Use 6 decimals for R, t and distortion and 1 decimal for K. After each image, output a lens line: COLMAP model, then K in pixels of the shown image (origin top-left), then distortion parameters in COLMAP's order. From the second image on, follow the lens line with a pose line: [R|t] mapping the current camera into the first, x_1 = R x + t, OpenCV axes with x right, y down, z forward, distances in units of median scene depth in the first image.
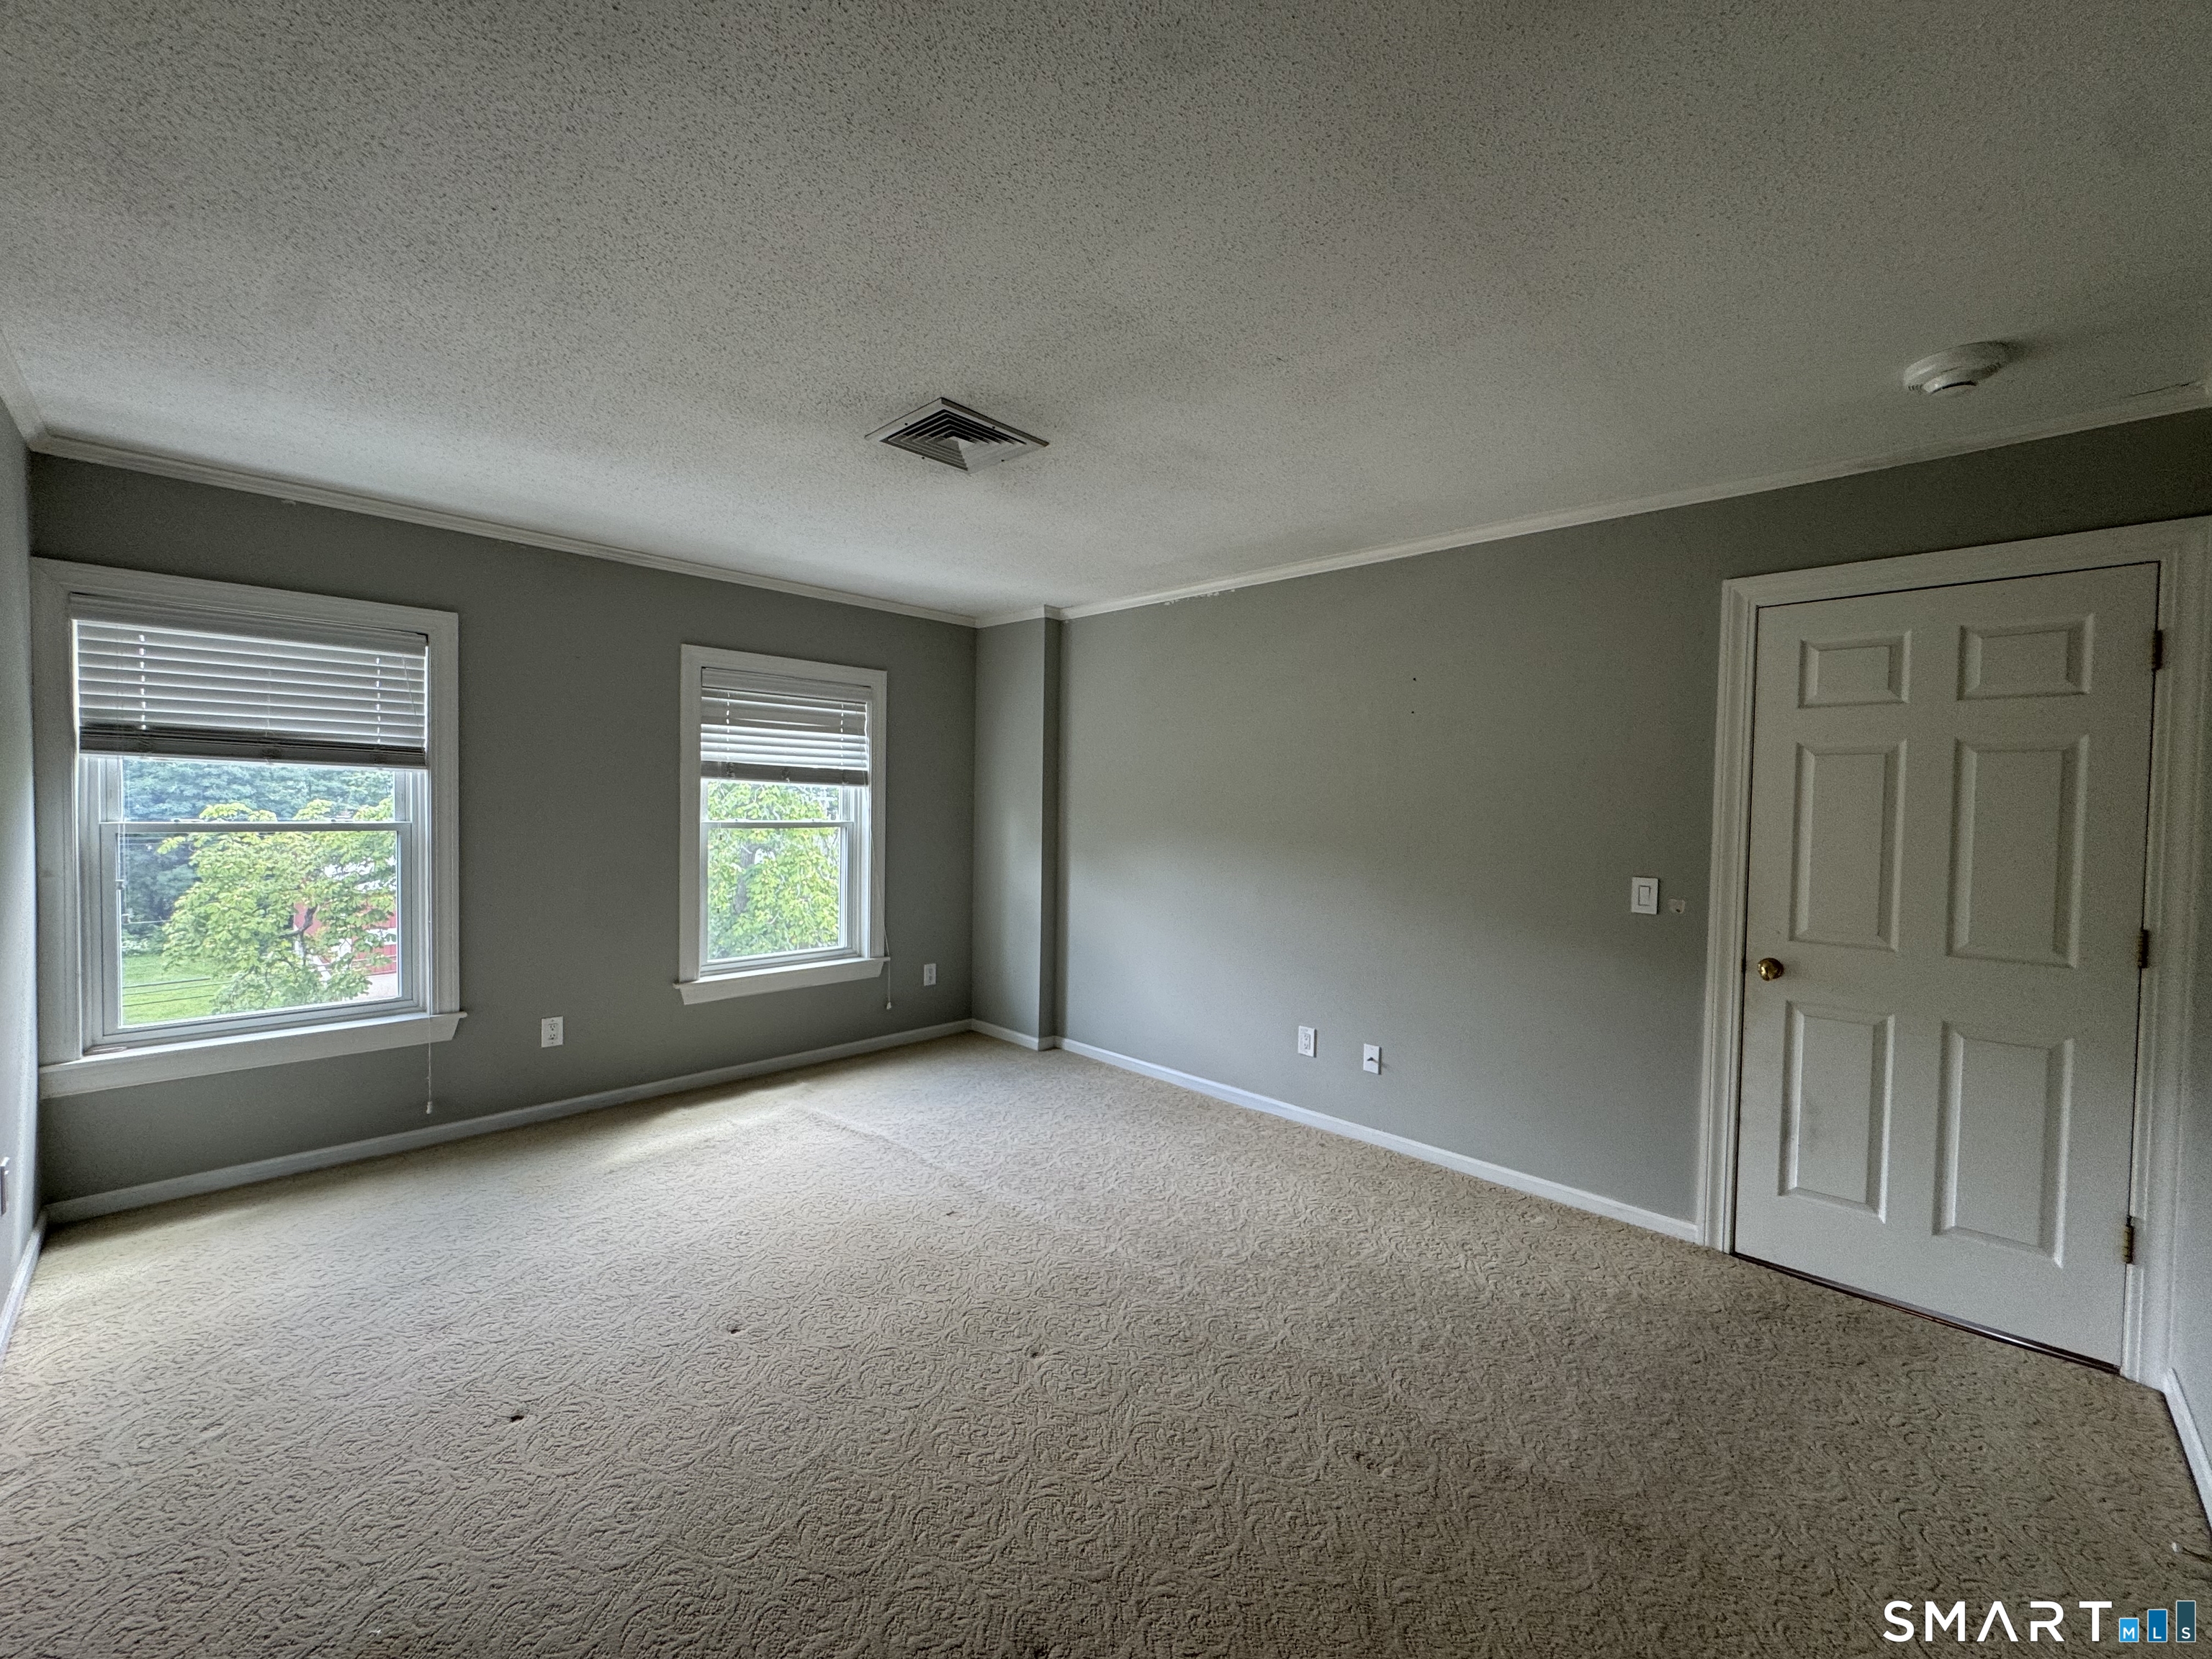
lens RADIAL K [[889.1, 0, 1100.4], [0, 889.1, 828.9], [0, 0, 1]] dist [-0.000881, 0.000128]
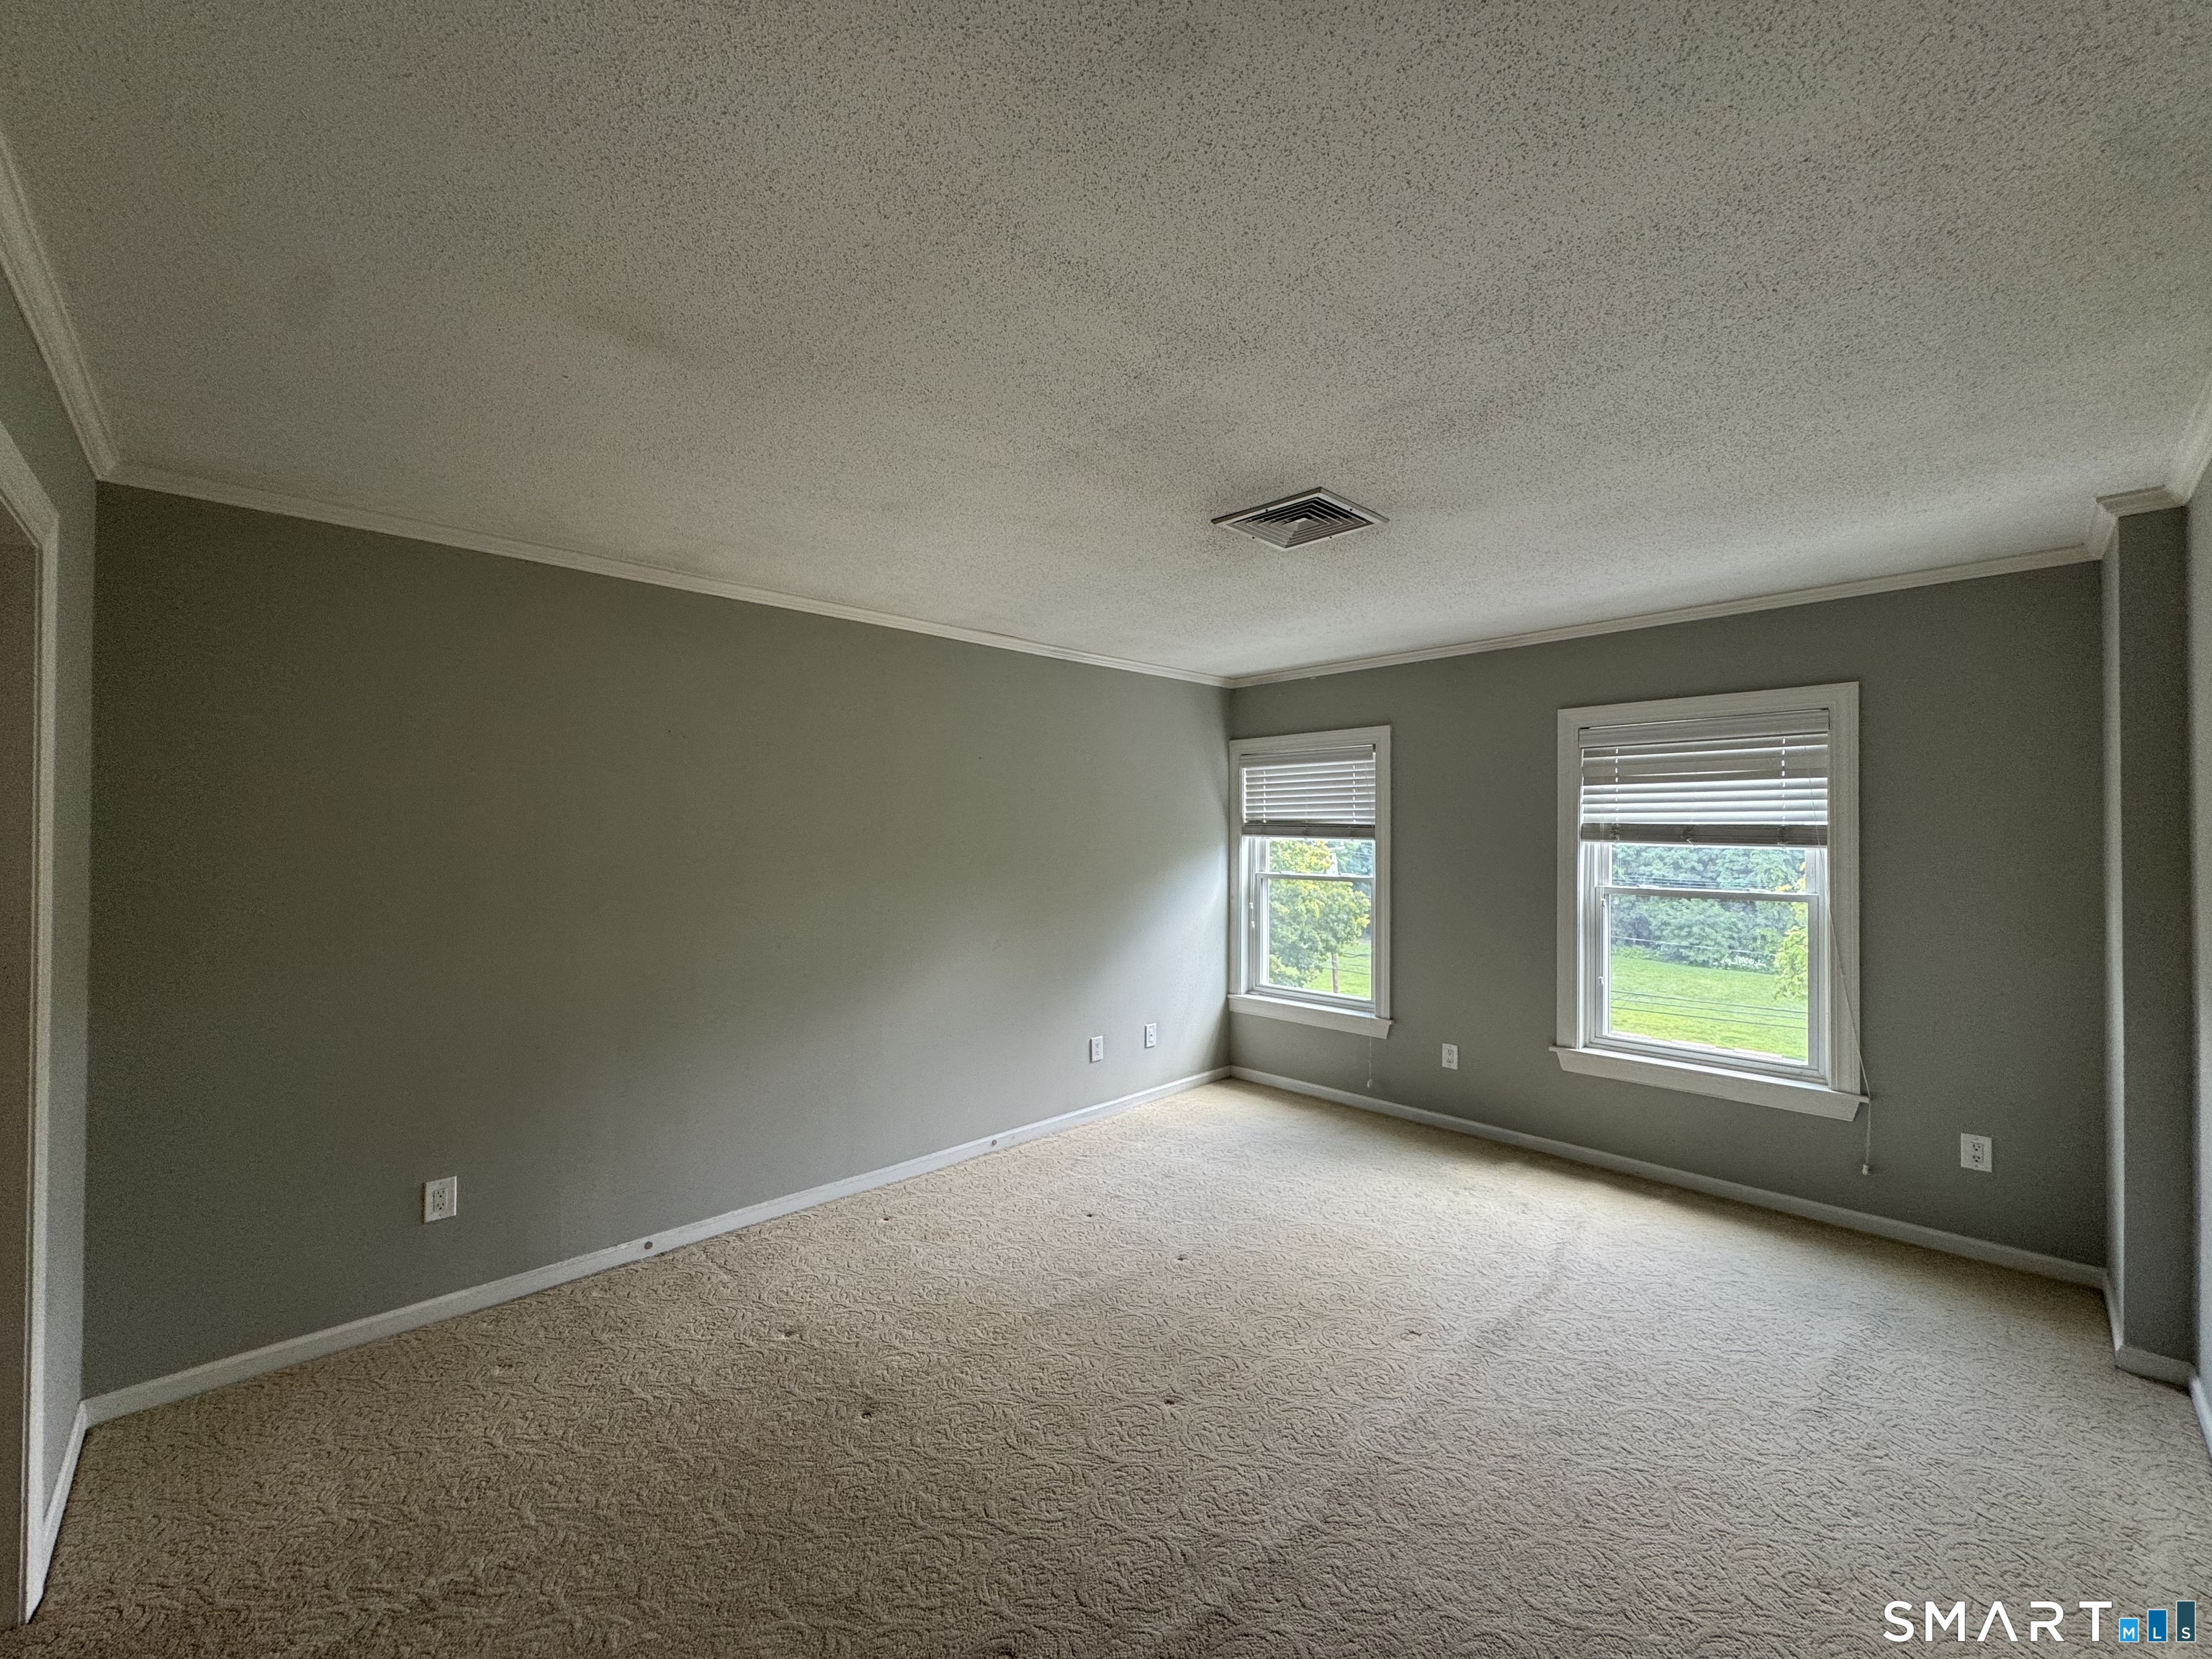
lens RADIAL K [[881.6, 0, 1106.0], [0, 881.6, 829.5], [0, 0, 1]] dist [-0.001687, -0.000190]
pose [[-0.020643, -0.024228, -0.999493, 0.573613], [-0.033232, 0.999171, -0.023533, -0.032560], [0.999234, 0.032729, -0.021431, 0.540789]]
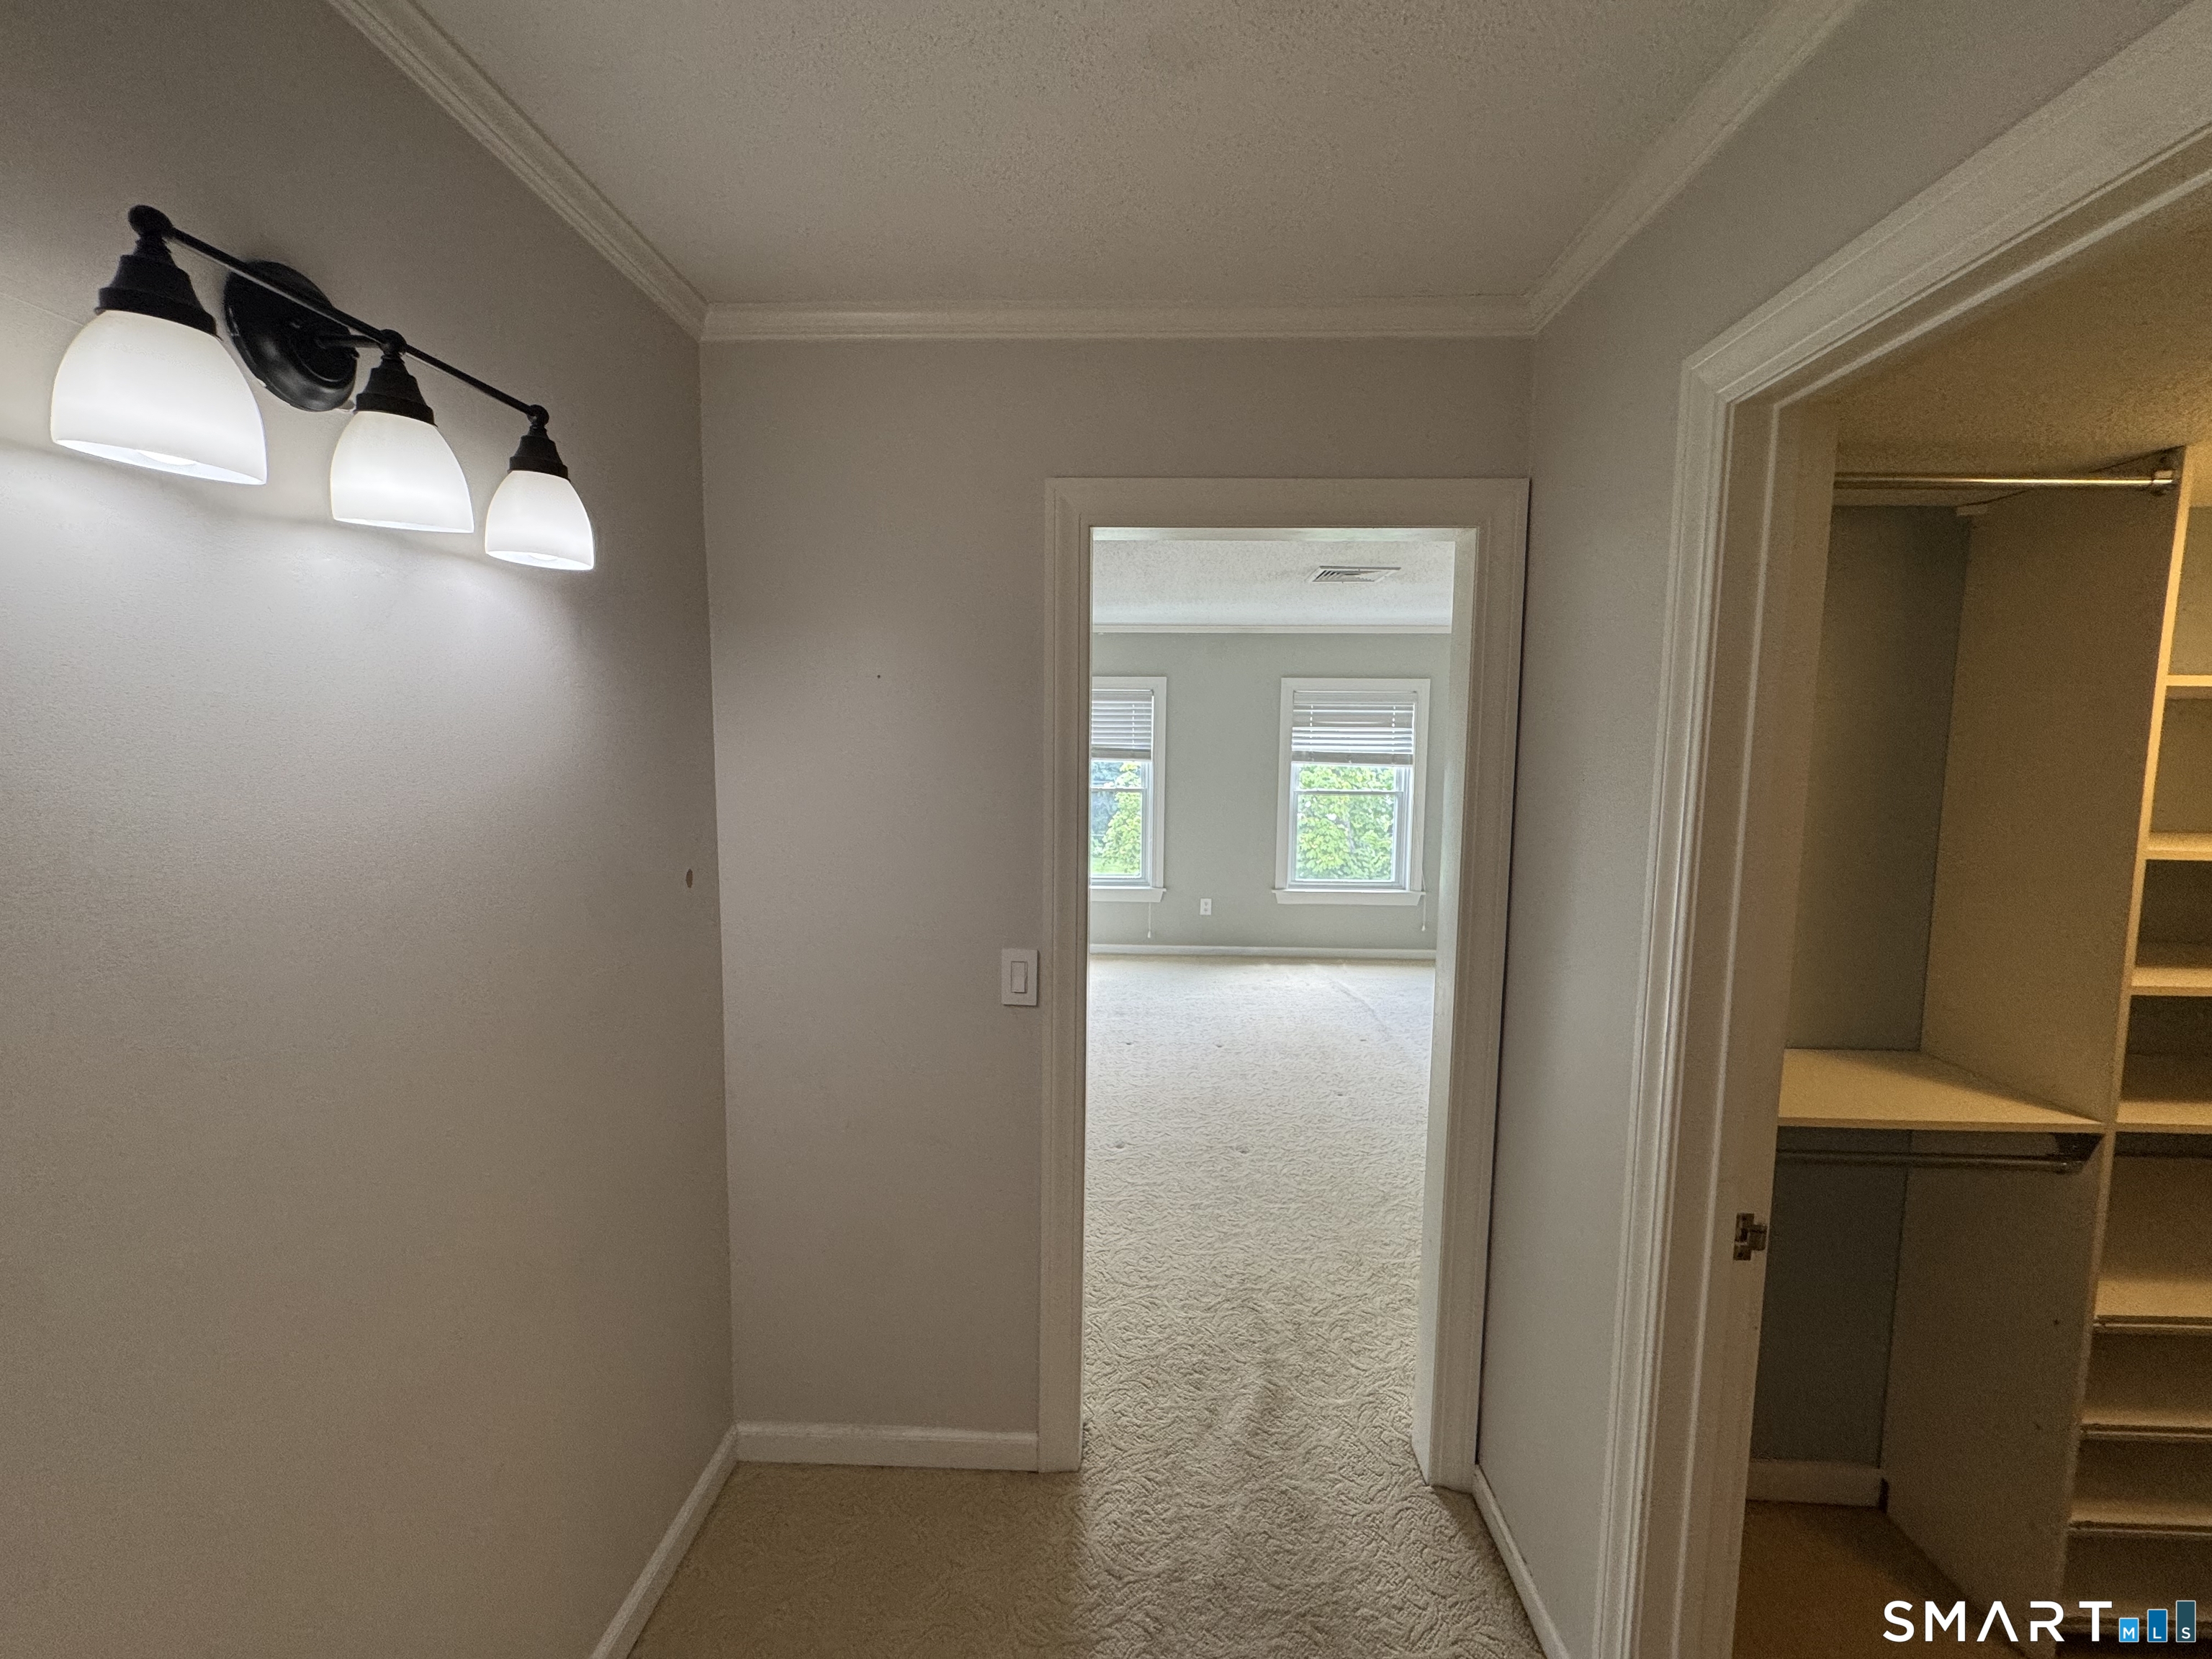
lens RADIAL K [[881.6, 0, 1106.0], [0, 881.6, 829.5], [0, 0, 1]] dist [-0.001687, -0.000190]
pose [[0.674460, 0.060259, -0.735848, 0.525924], [-0.019388, 0.997766, 0.063937, -0.034028], [0.738056, -0.028856, 0.674122, -0.325472]]
